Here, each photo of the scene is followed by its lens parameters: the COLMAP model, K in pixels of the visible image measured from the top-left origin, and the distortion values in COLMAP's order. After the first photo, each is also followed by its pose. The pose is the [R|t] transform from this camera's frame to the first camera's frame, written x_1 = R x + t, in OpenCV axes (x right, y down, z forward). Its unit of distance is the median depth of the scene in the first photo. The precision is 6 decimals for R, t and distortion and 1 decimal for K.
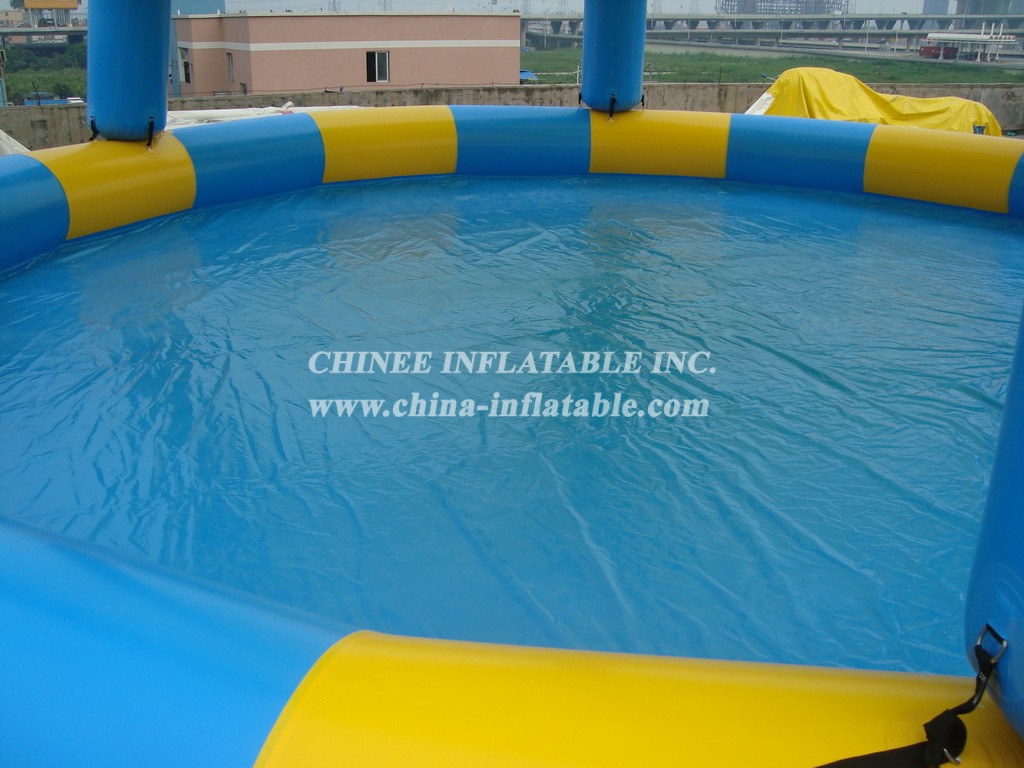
lens RADIAL K [[1008.3, 0, 512.0], [0, 1008.3, 384.0], [0, 0, 1]] dist [-0.229356, 0.254491]
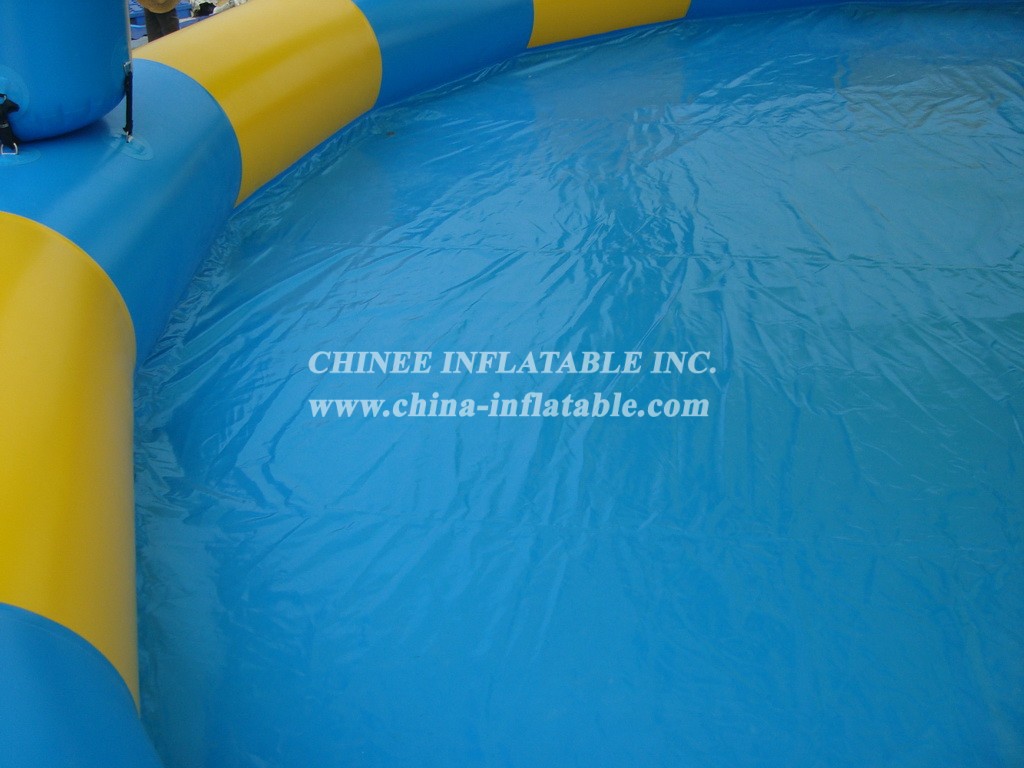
lens RADIAL K [[1008.3, 0, 512.0], [0, 1008.3, 384.0], [0, 0, 1]] dist [-0.229356, 0.254491]
pose [[0.878888, 0.224577, -0.420859, -0.046591], [-0.130638, 0.961834, 0.240435, -0.069042], [0.458792, -0.156335, 0.874682, 0.195110]]
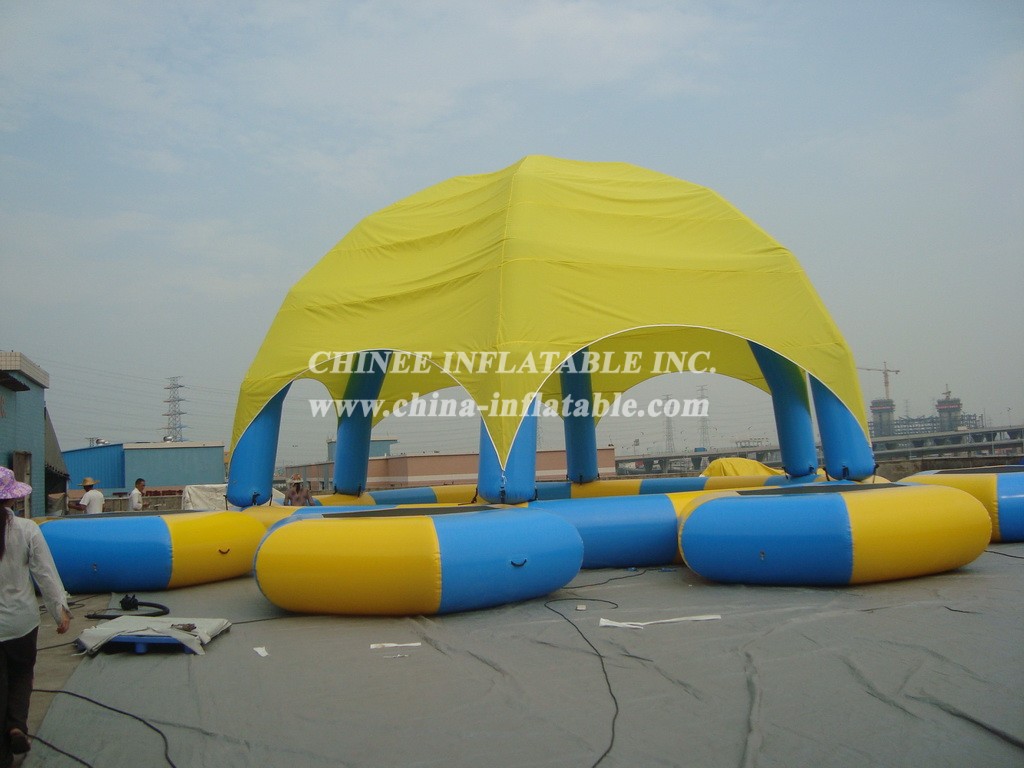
lens RADIAL K [[1008.3, 0, 512.0], [0, 1008.3, 384.0], [0, 0, 1]] dist [-0.229356, 0.254491]
pose [[0.987615, -0.064541, -0.143008, 0.348538], [-0.001767, 0.906841, -0.421468, 0.523887], [0.156888, 0.416501, 0.895496, -1.201300]]
